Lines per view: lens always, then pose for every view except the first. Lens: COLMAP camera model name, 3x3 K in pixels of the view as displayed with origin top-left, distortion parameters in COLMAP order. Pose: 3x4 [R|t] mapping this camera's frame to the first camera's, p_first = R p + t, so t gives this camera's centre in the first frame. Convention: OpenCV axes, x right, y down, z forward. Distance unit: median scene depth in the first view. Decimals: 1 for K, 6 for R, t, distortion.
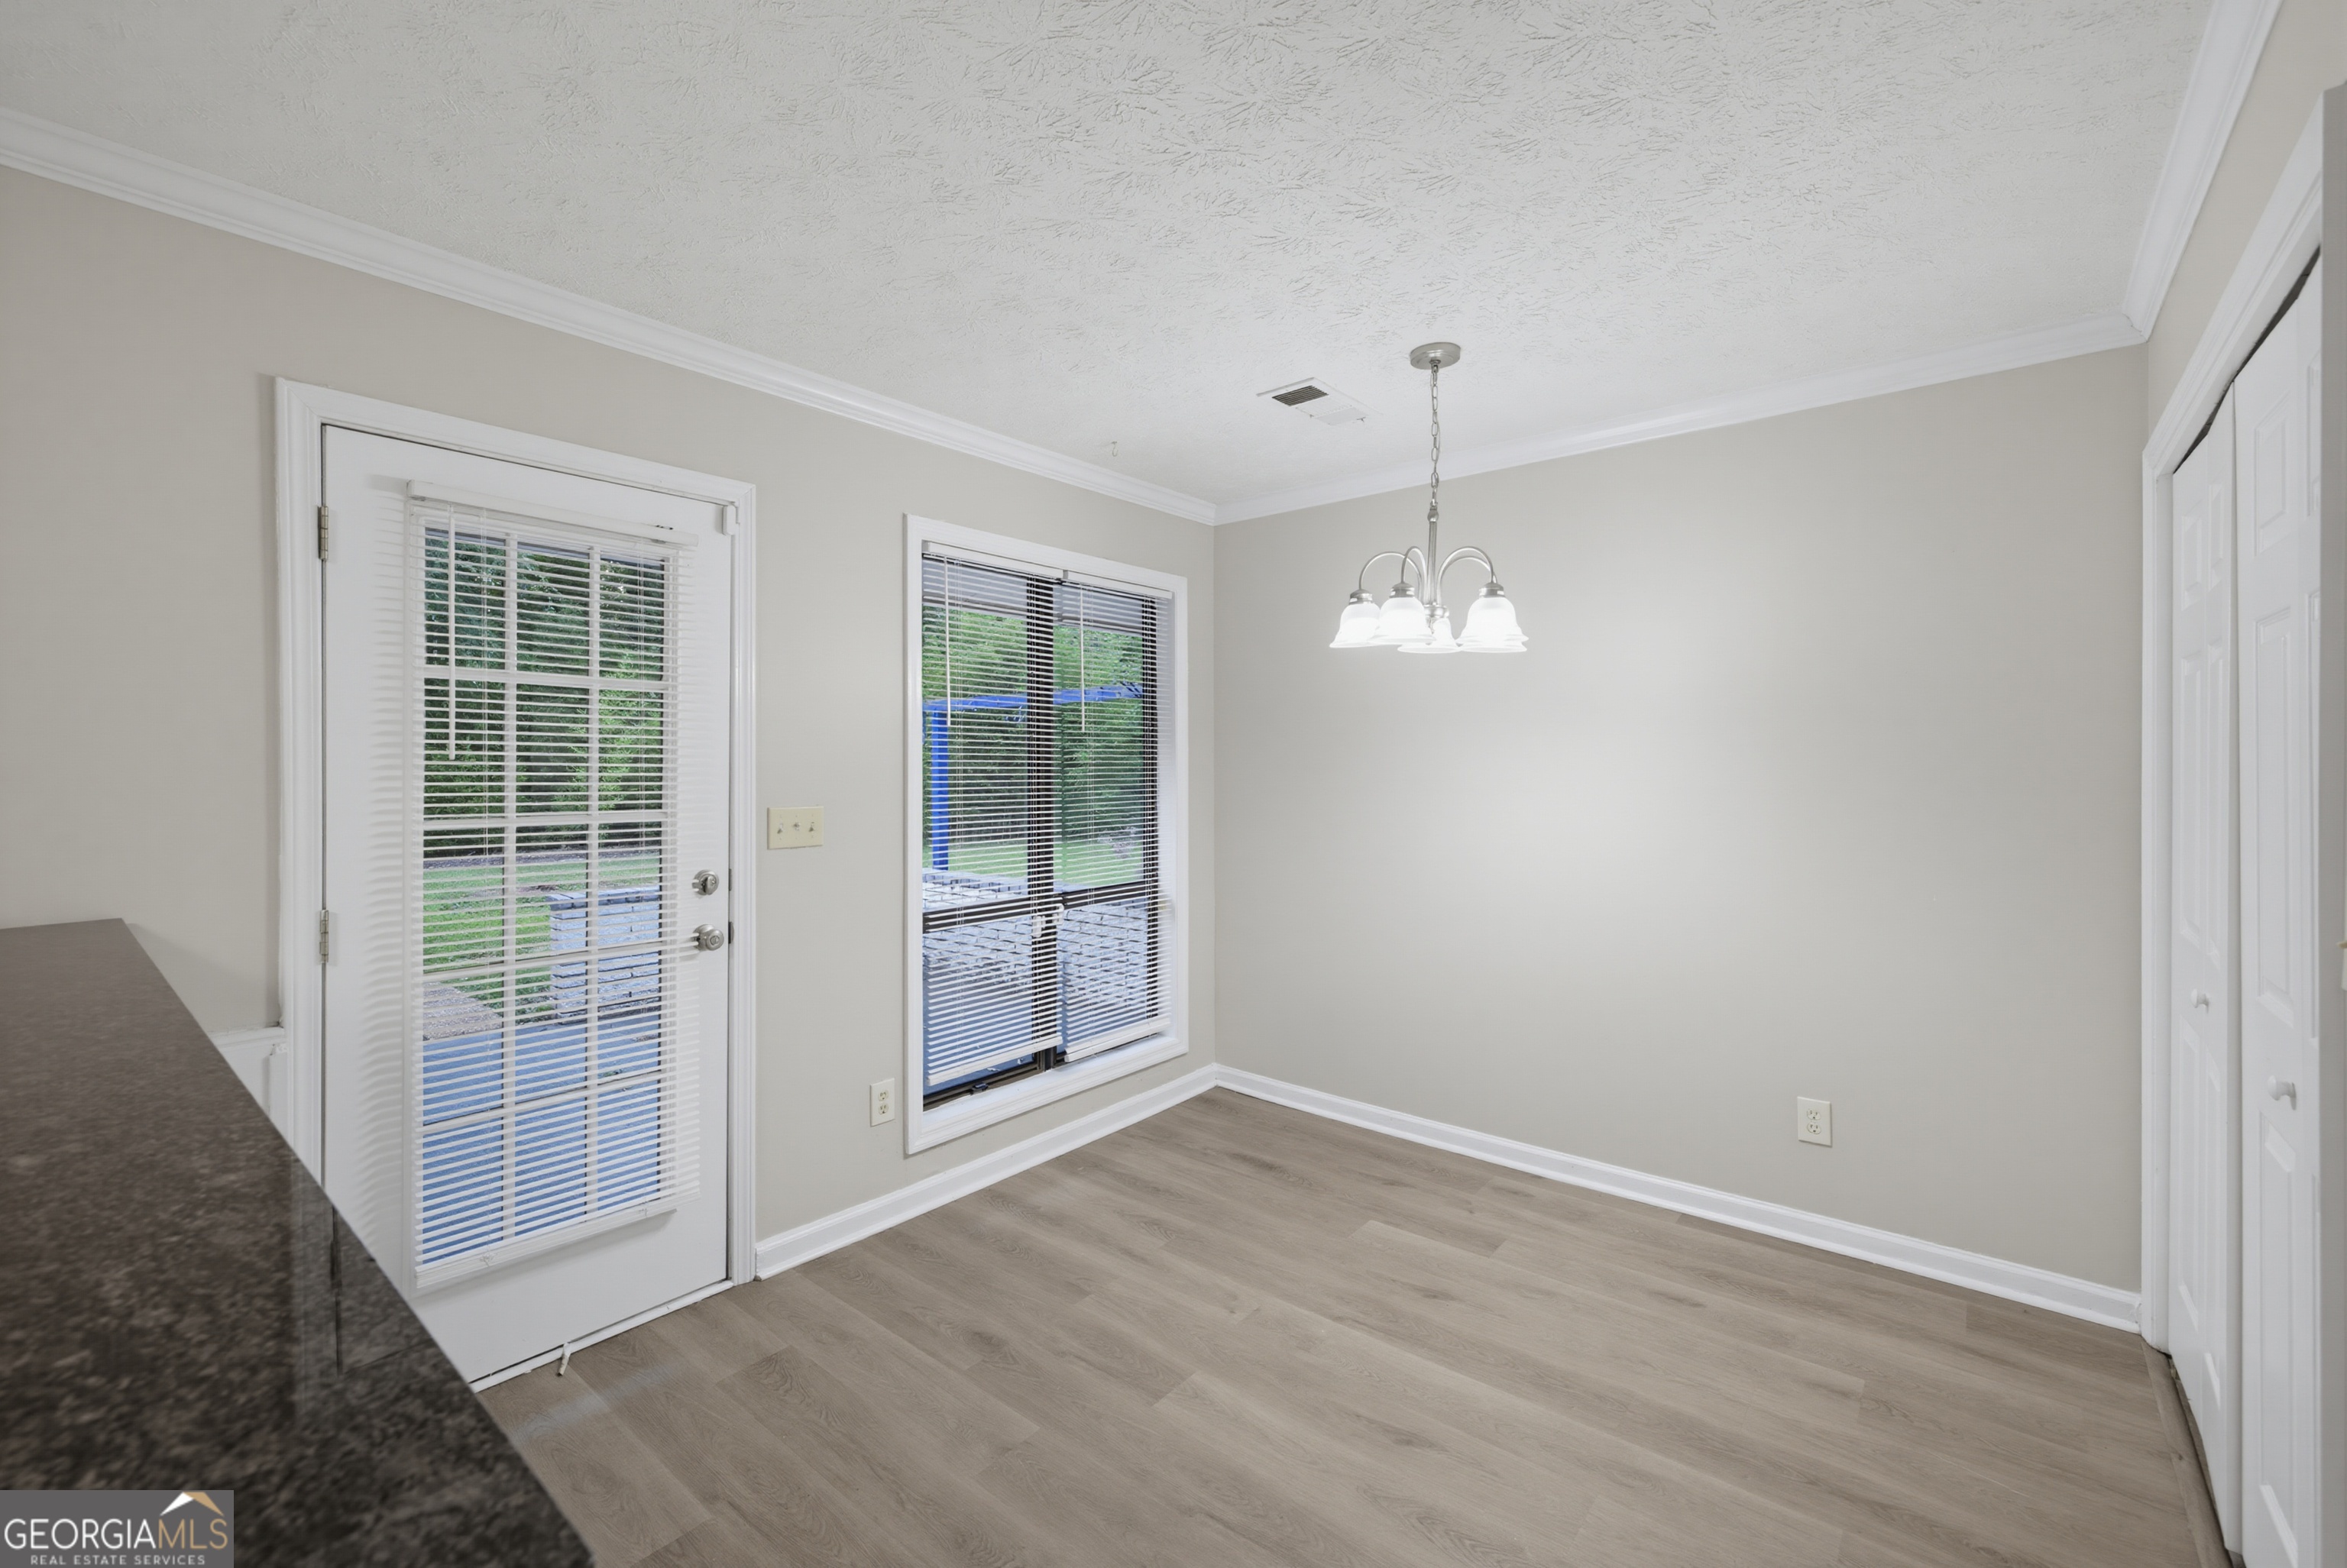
lens RADIAL K [[989.7, 0, 1171.2], [0, 989.7, 762.9], [0, 0, 1]] dist [-0.000531, -0.000198]
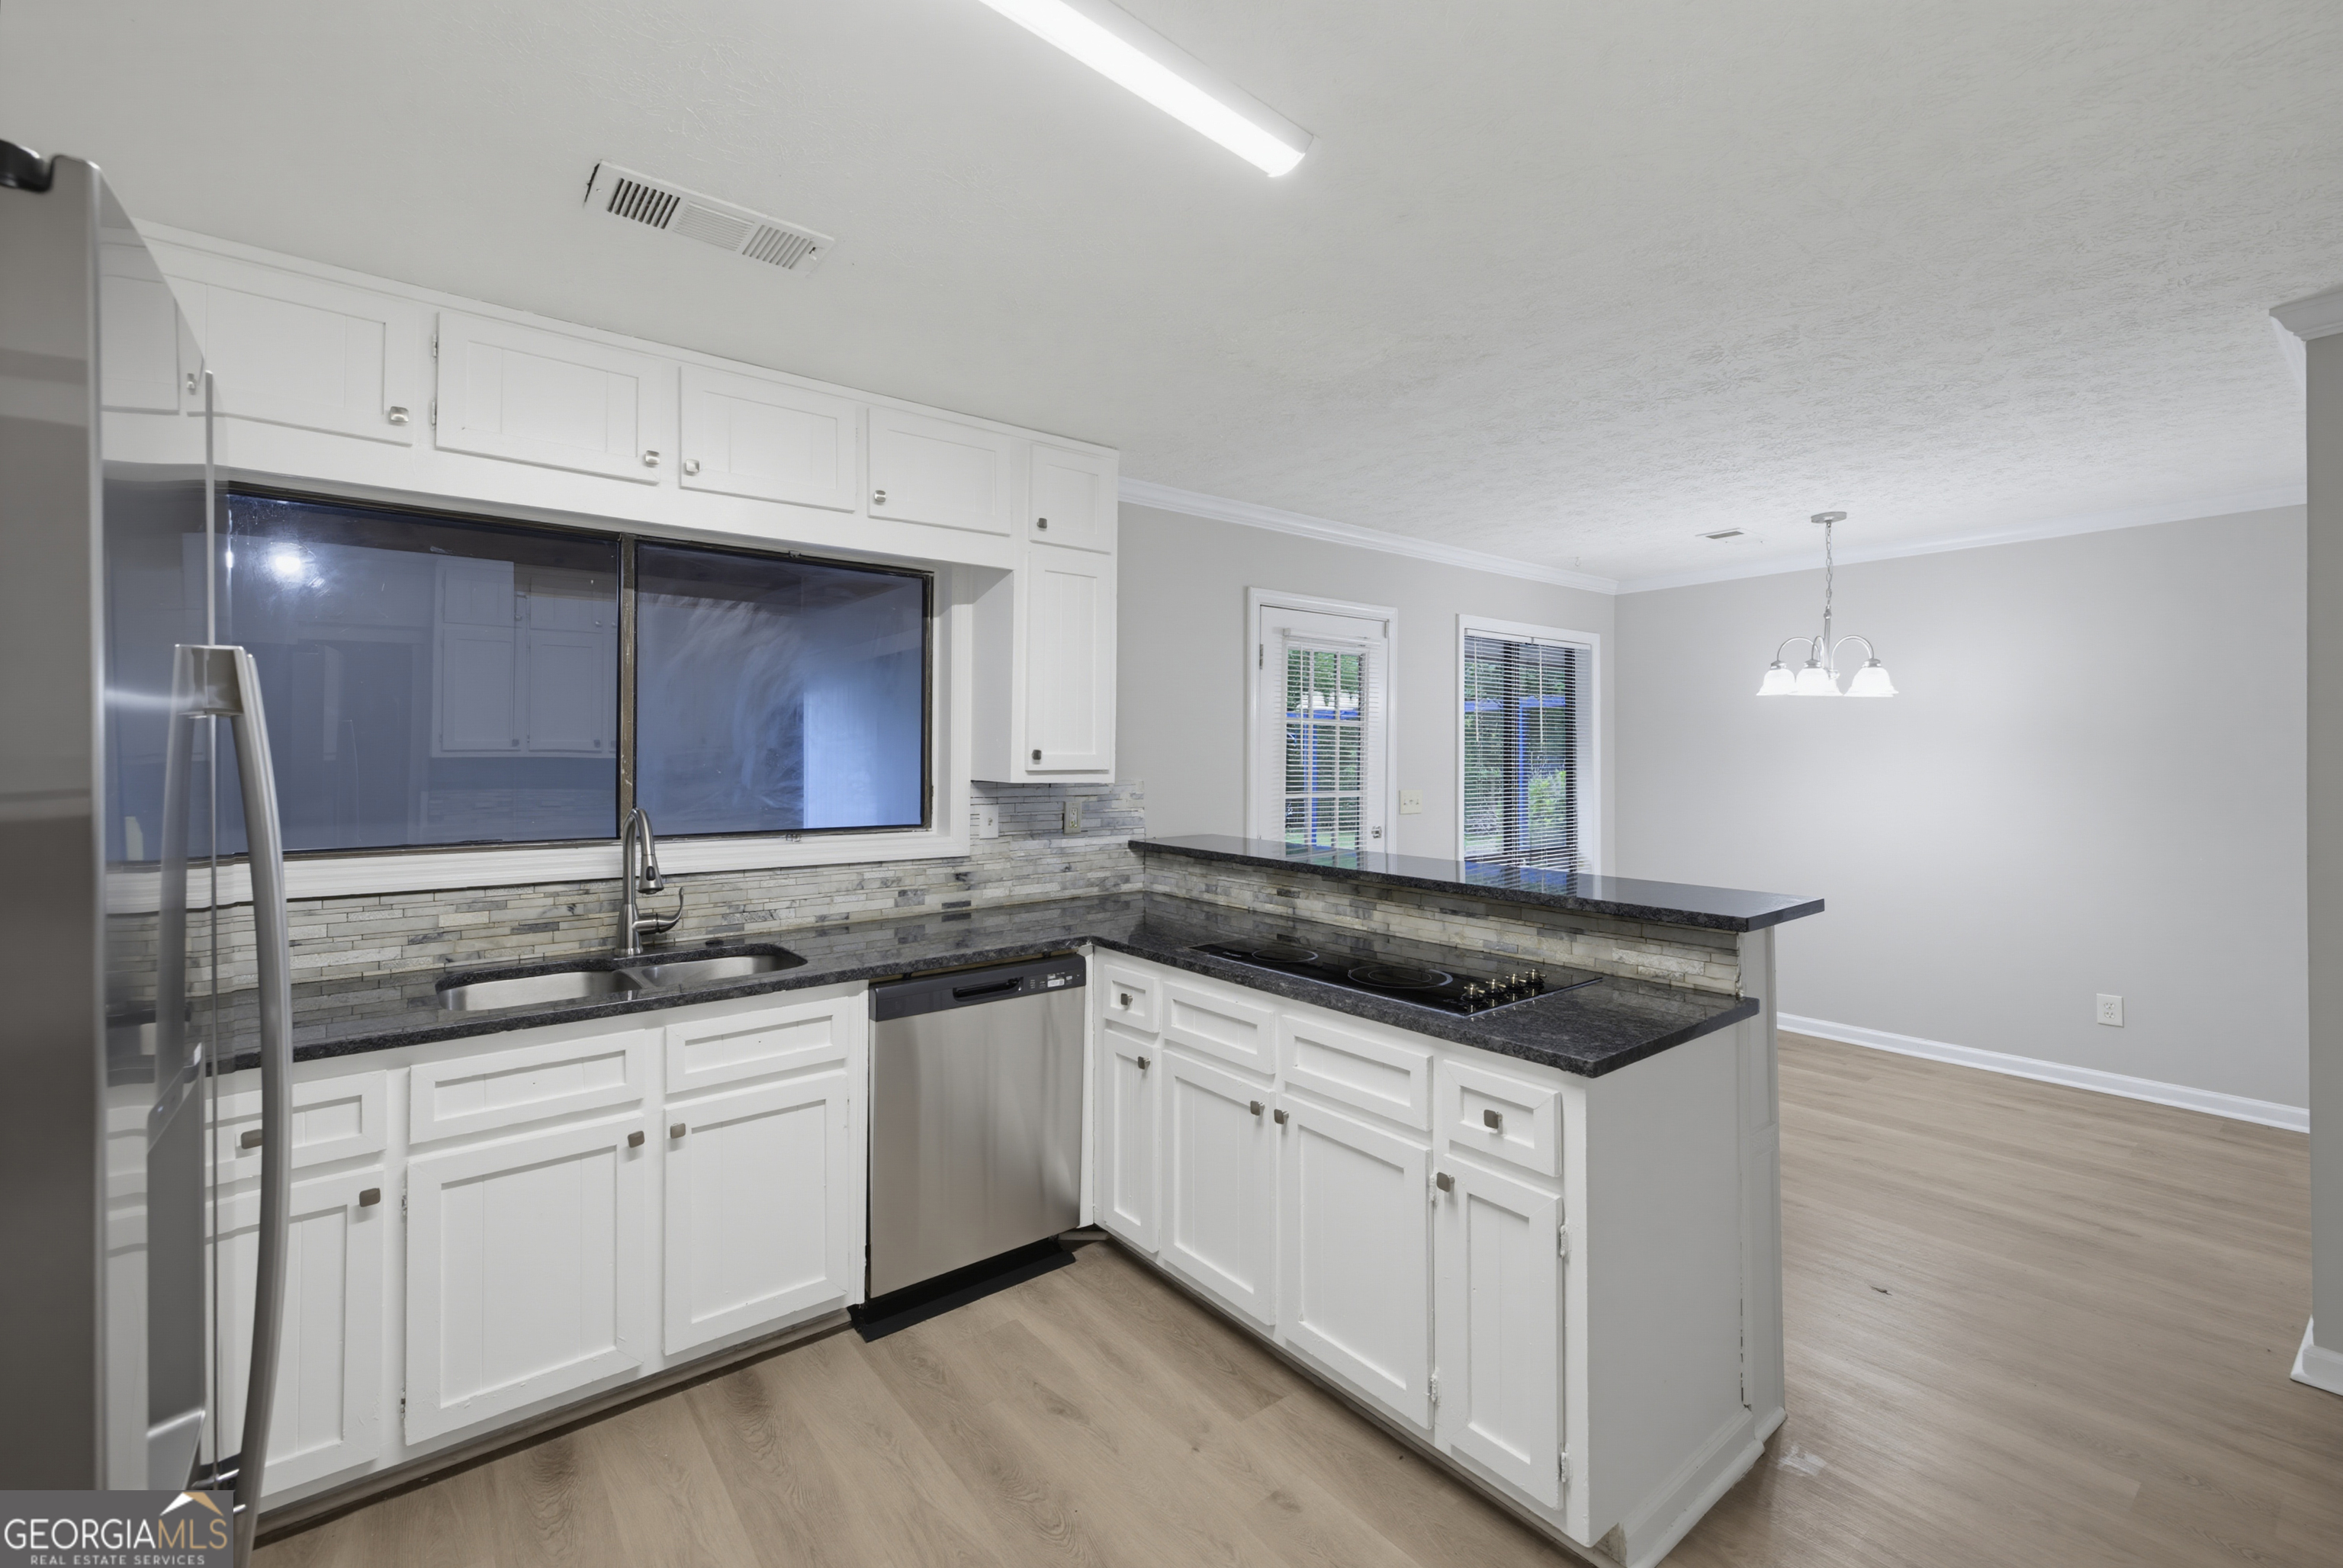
lens RADIAL K [[976.1, 0, 1178.3], [0, 976.1, 746.8], [0, 0, 1]] dist [0.000580, -0.000225]
pose [[0.977301, -0.001582, -0.211850, -0.447314], [-0.000821, 0.999936, -0.011258, -0.012908], [0.211854, 0.011177, 0.977237, -0.810190]]
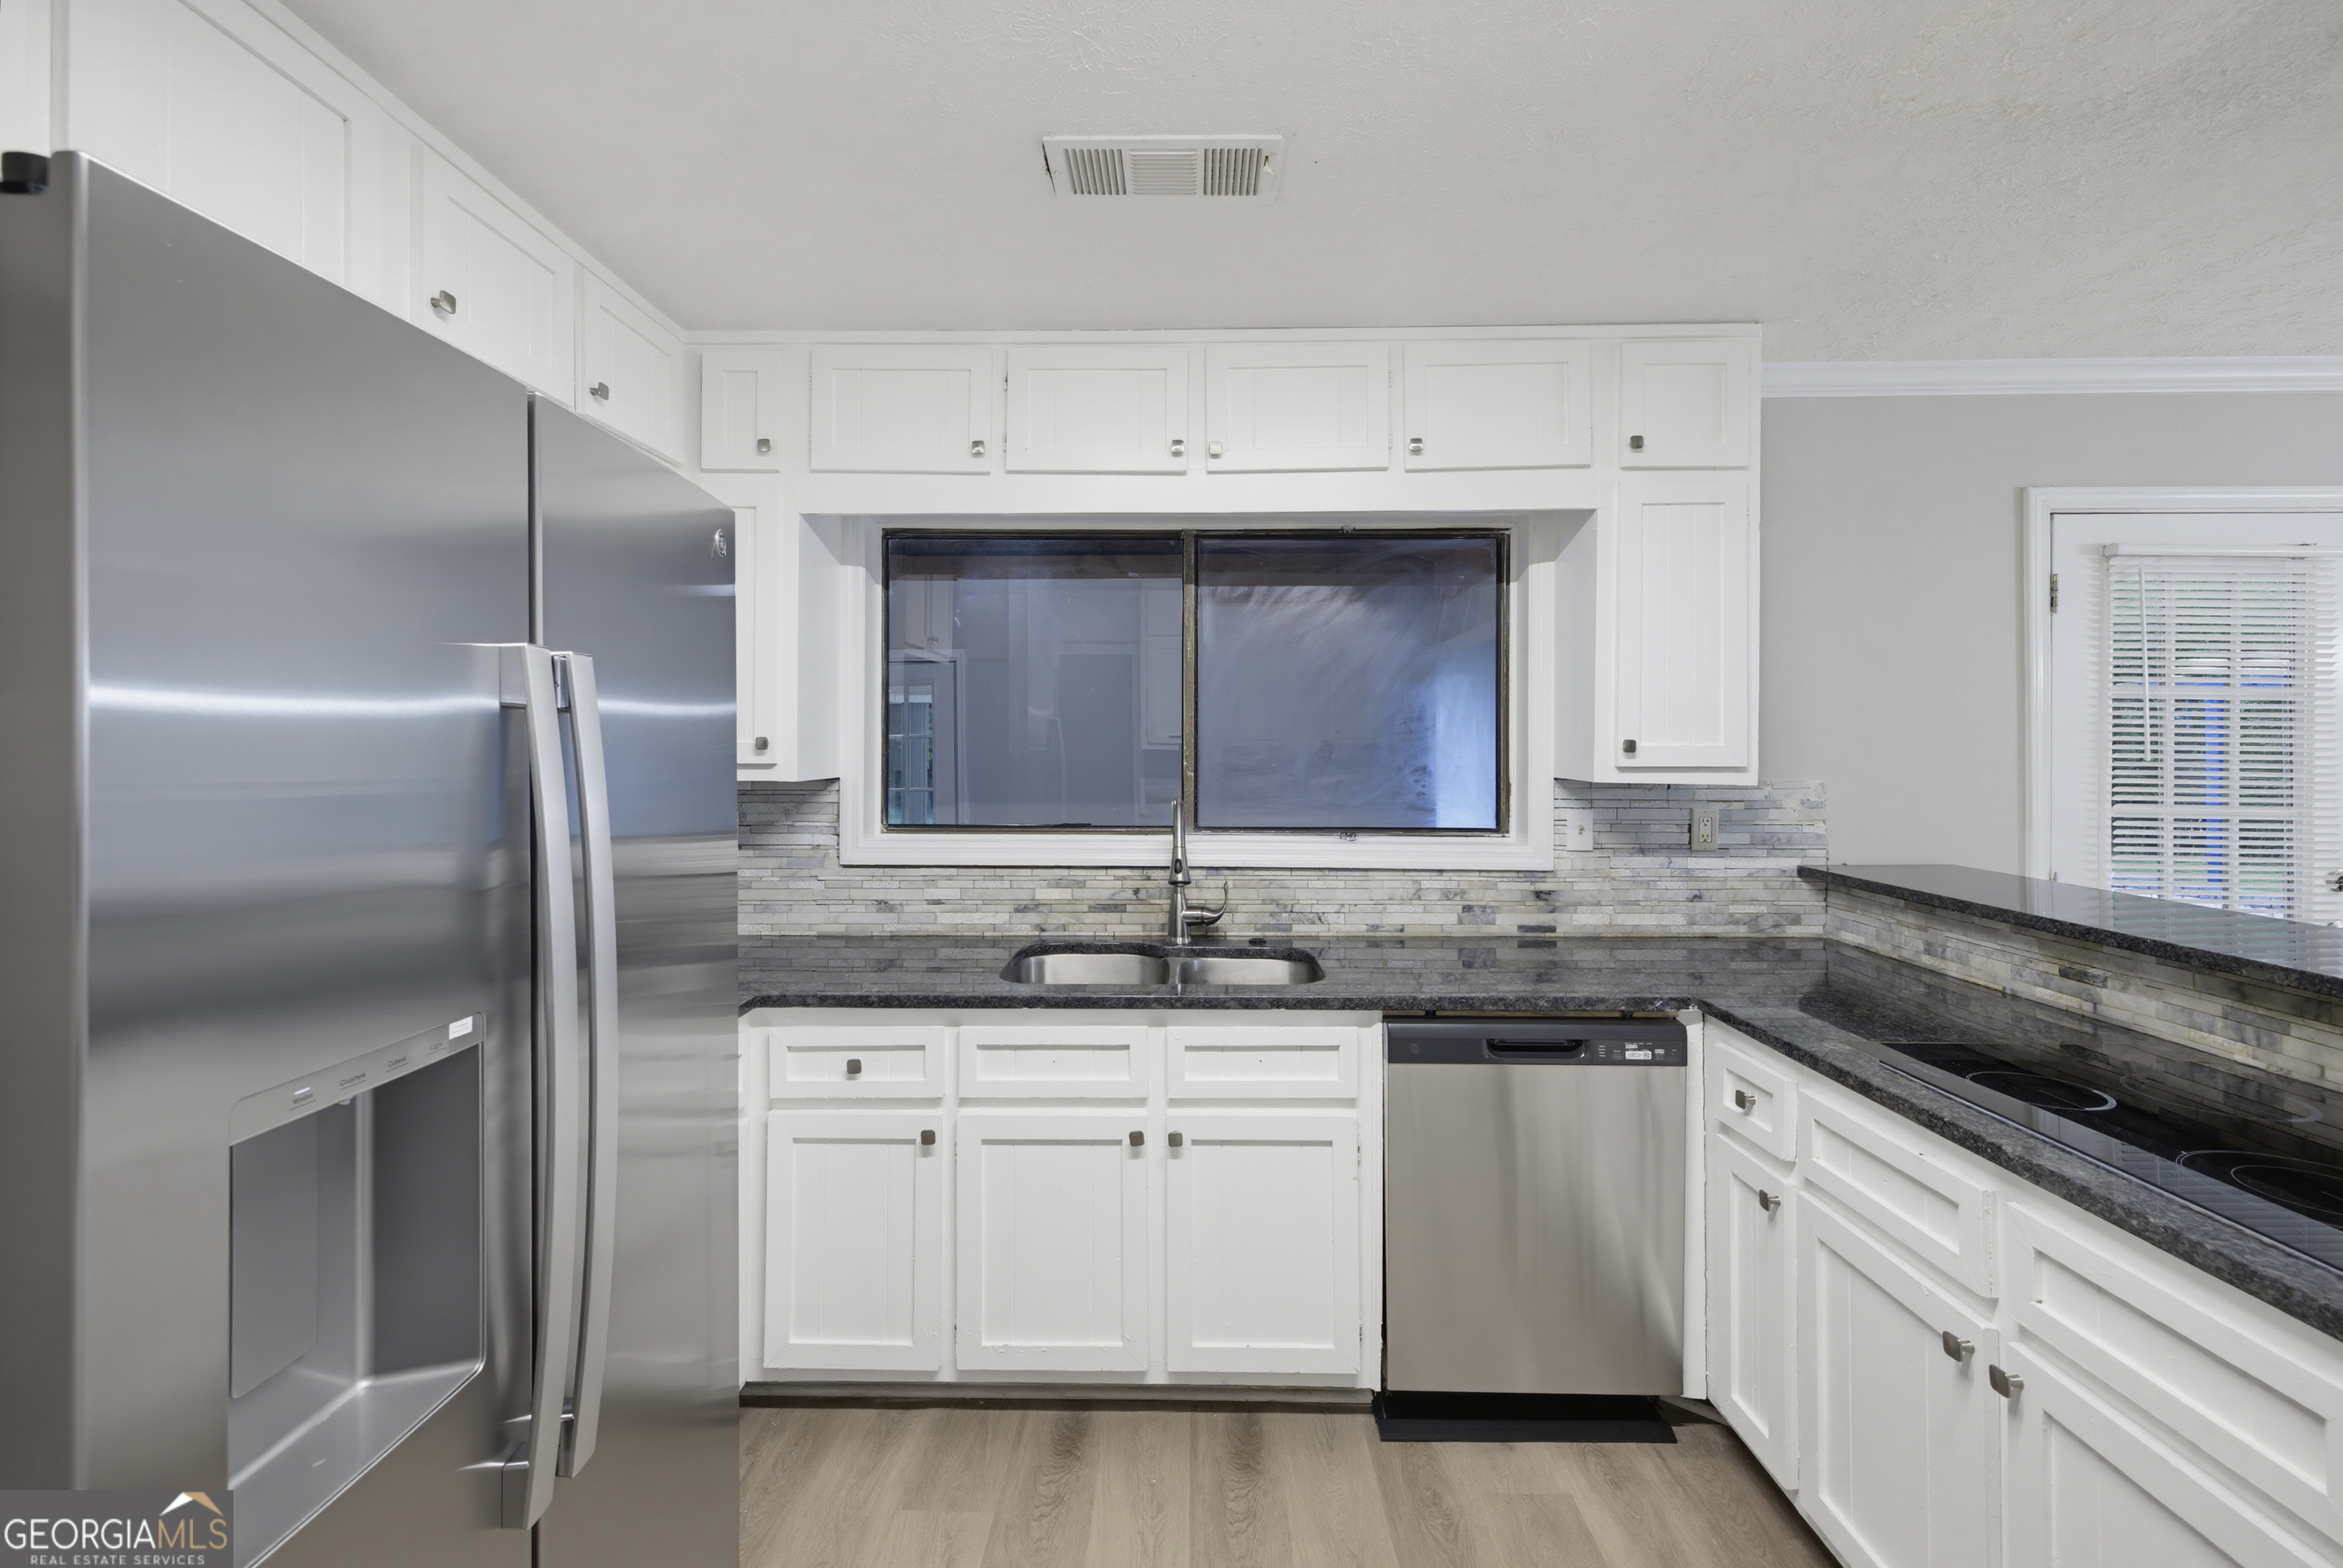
lens RADIAL K [[987.9, 0, 1172.1], [0, 987.9, 733.3], [0, 0, 1]] dist [0.001856, -0.000632]
pose [[0.616016, -0.009880, -0.787671, -0.406790], [-0.002897, 0.999886, -0.014807, -0.013683], [0.787728, 0.011403, 0.615918, -0.593522]]
